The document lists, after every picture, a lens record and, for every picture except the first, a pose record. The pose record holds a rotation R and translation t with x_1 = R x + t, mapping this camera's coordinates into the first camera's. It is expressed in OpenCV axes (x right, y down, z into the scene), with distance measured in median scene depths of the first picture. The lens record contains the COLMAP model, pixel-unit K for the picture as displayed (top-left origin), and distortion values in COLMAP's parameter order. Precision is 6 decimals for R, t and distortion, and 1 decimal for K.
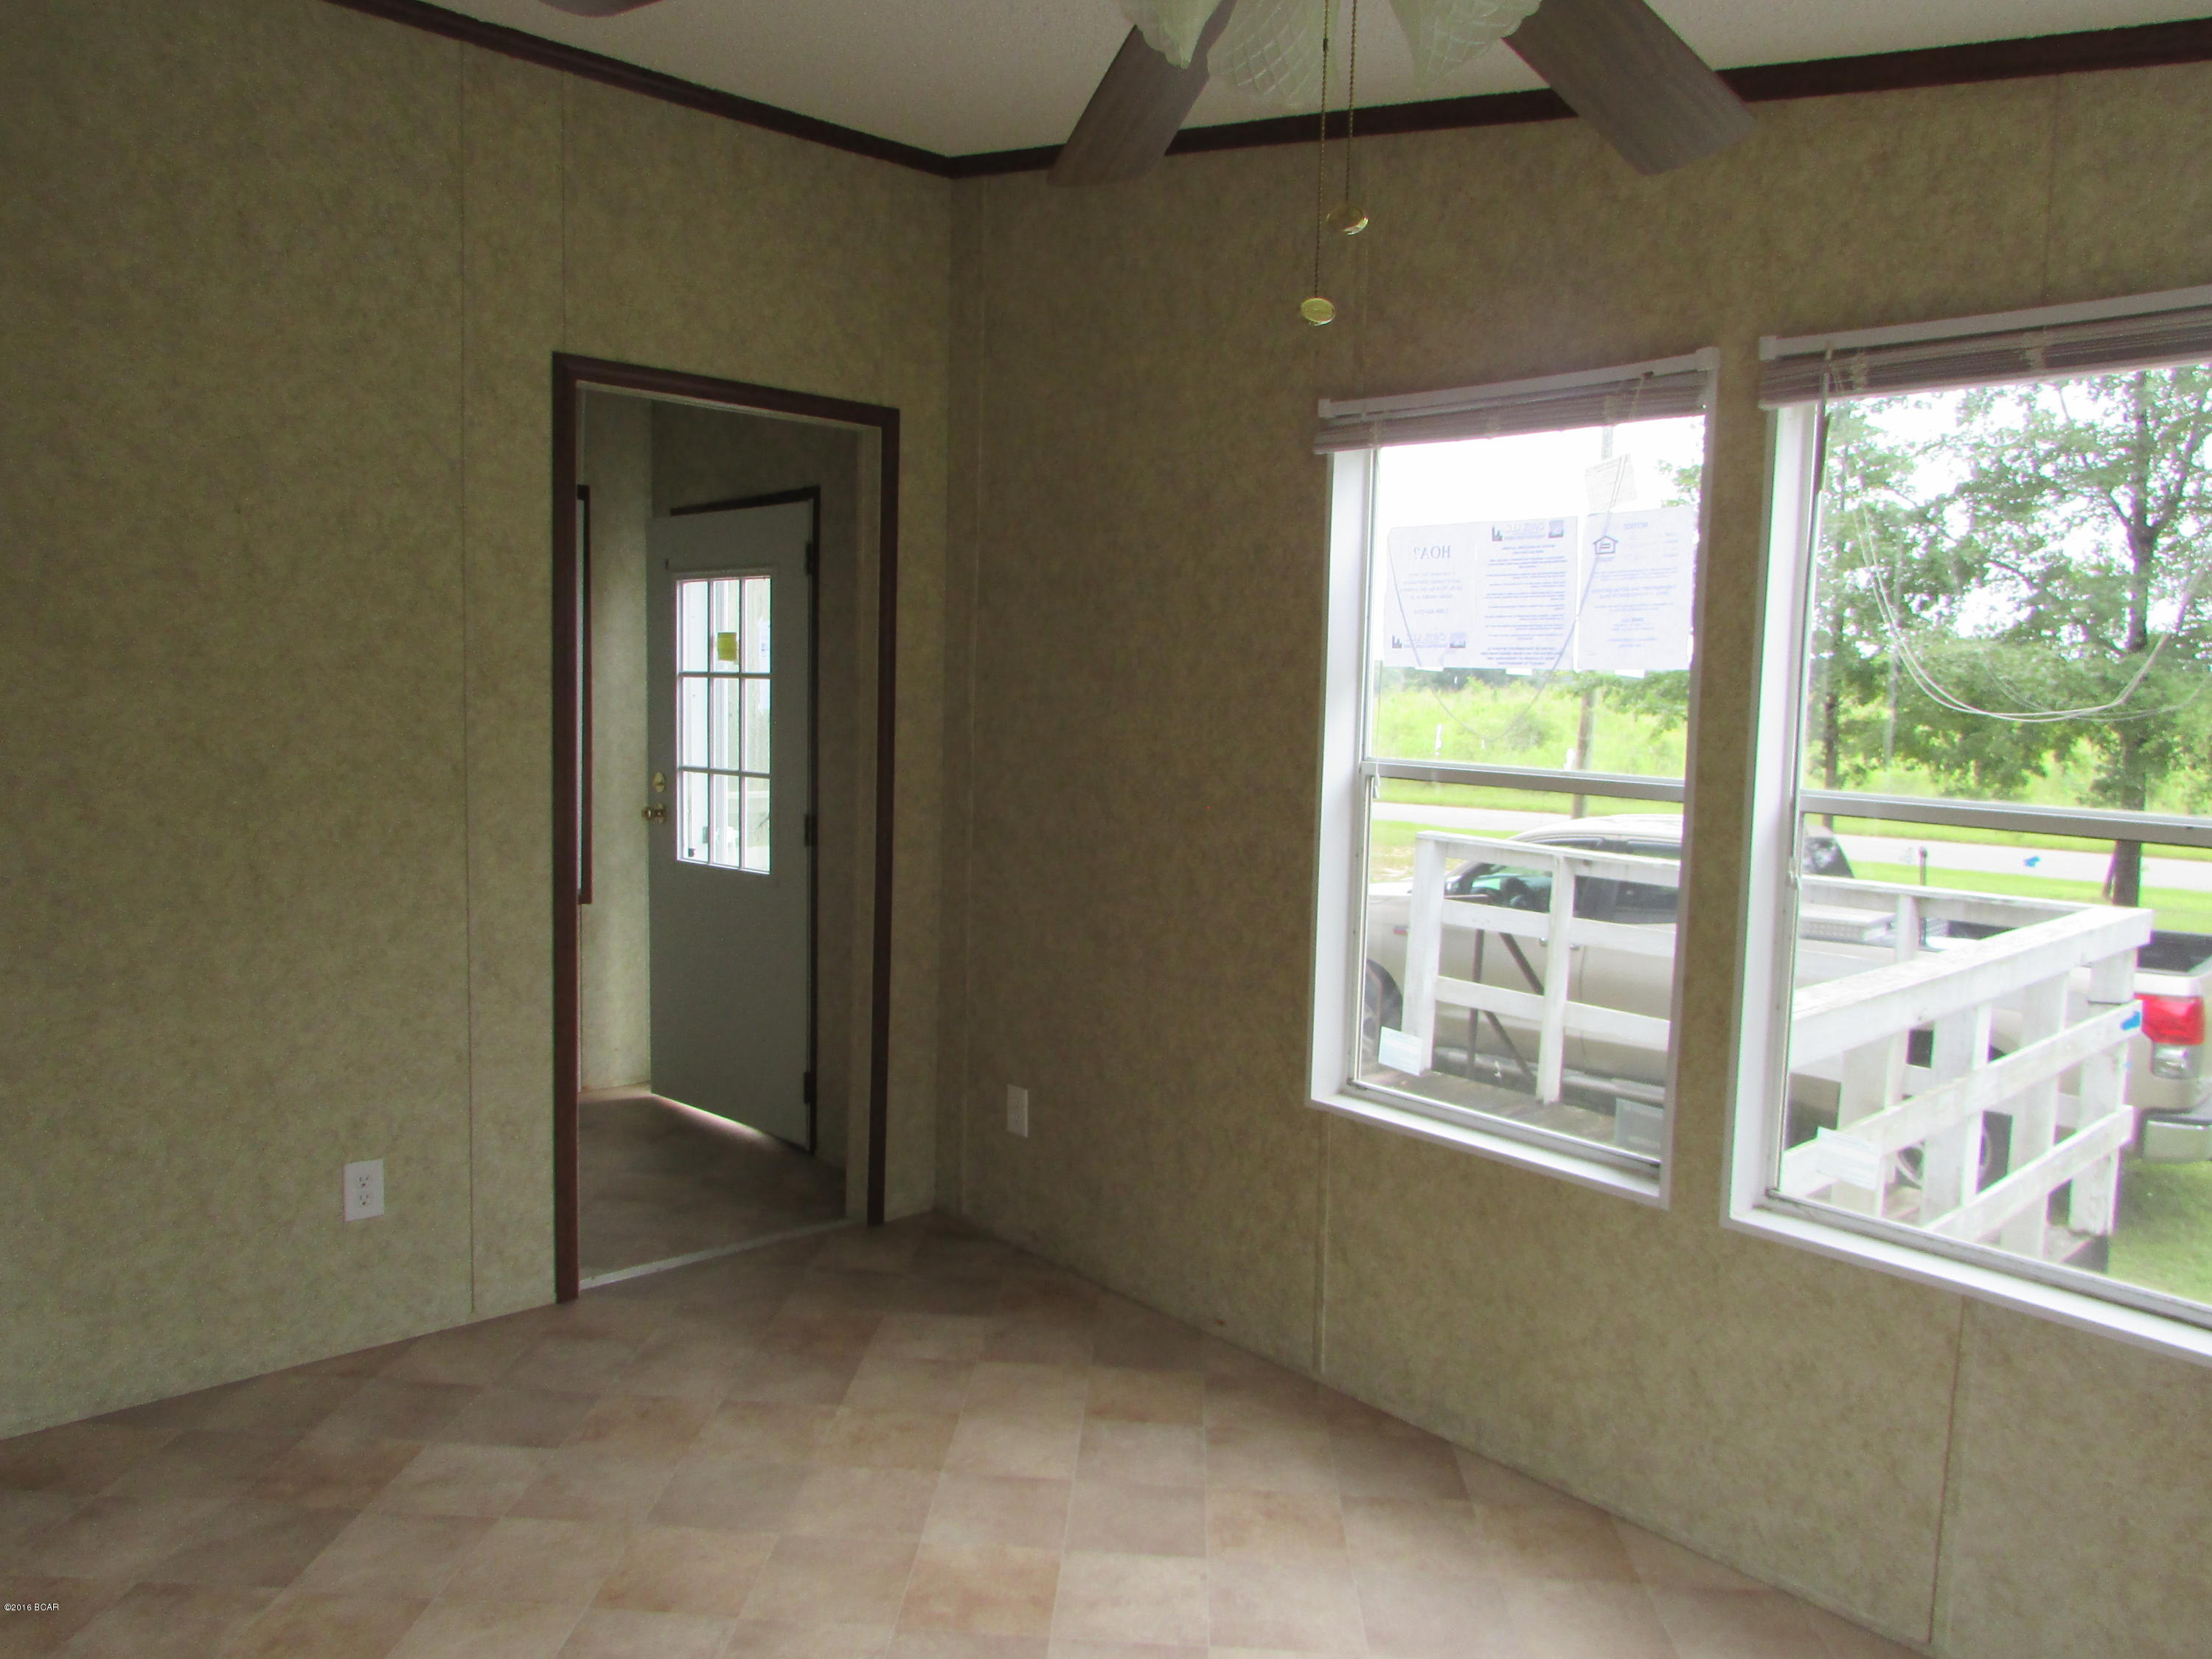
lens RADIAL K [[1546.0, 0, 1106.0], [0, 1546.0, 829.5], [0, 0, 1]] dist [-0.009861, -0.004161]
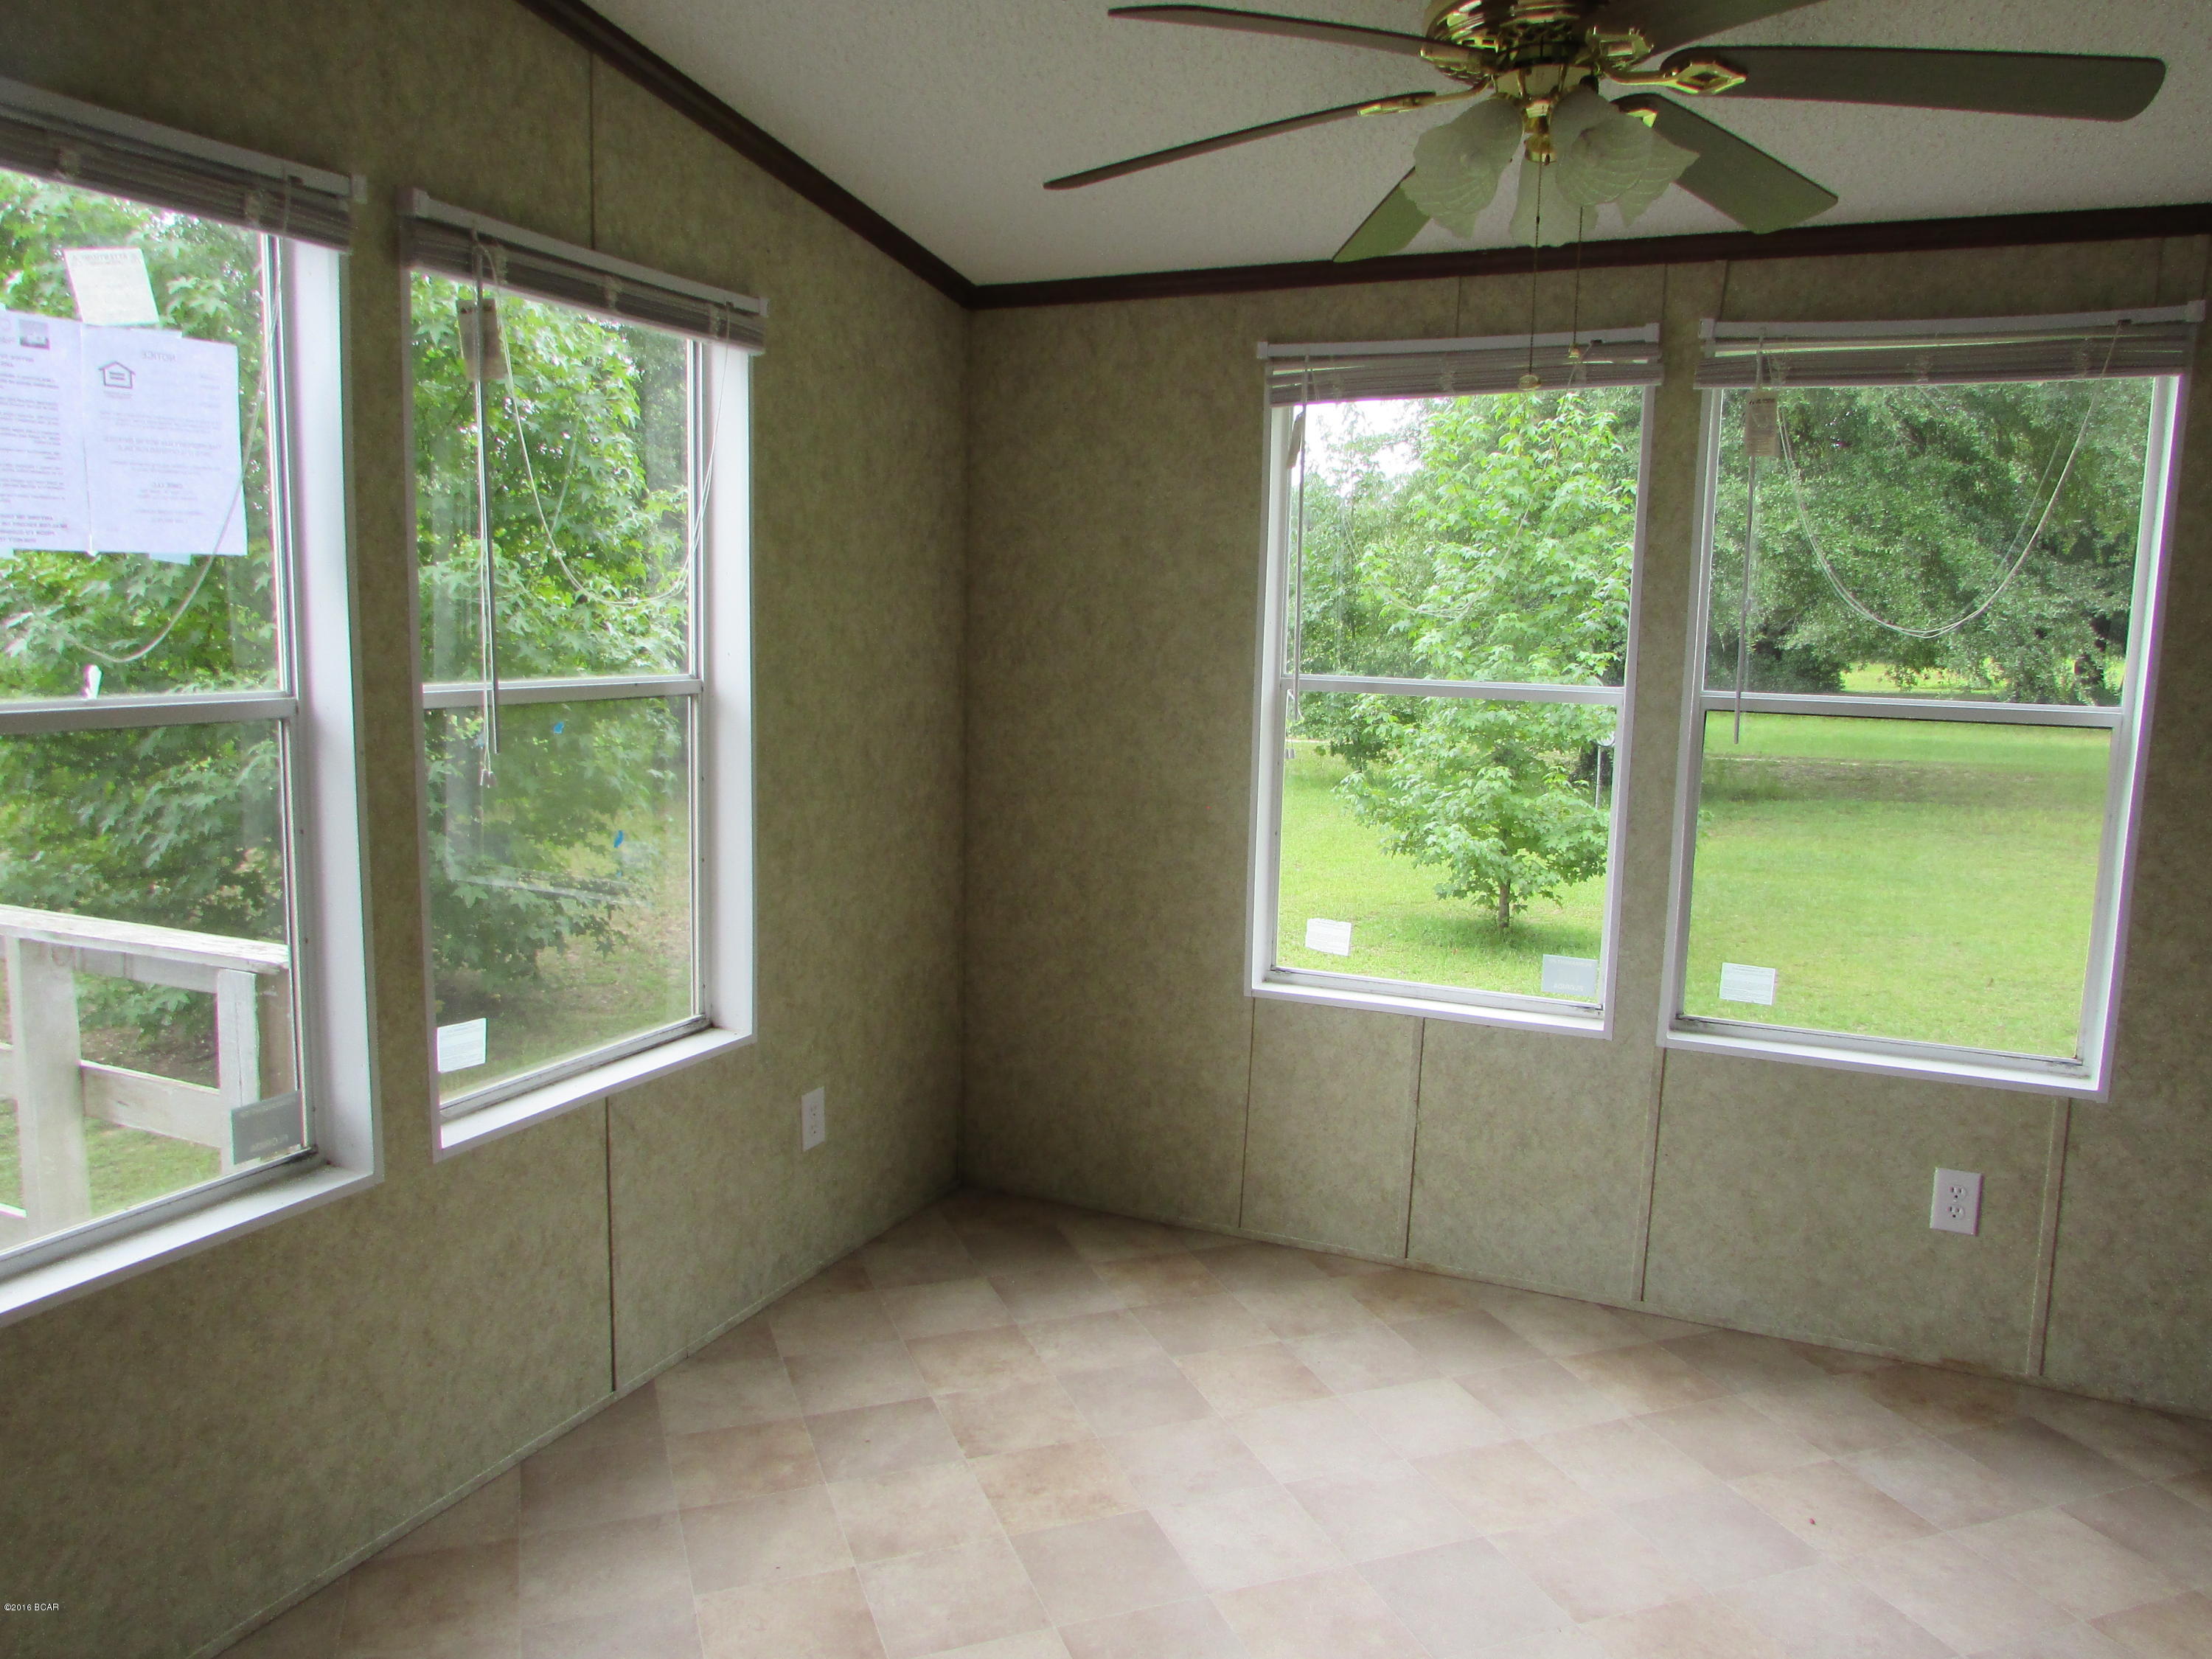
lens RADIAL K [[1546.0, 0, 1106.0], [0, 1546.0, 829.5], [0, 0, 1]] dist [-0.009861, -0.004161]
pose [[-0.377790, -0.163011, 0.911429, -0.530879], [0.061963, 0.977722, 0.200552, -0.094199], [-0.923816, 0.132241, -0.359273, 0.869265]]
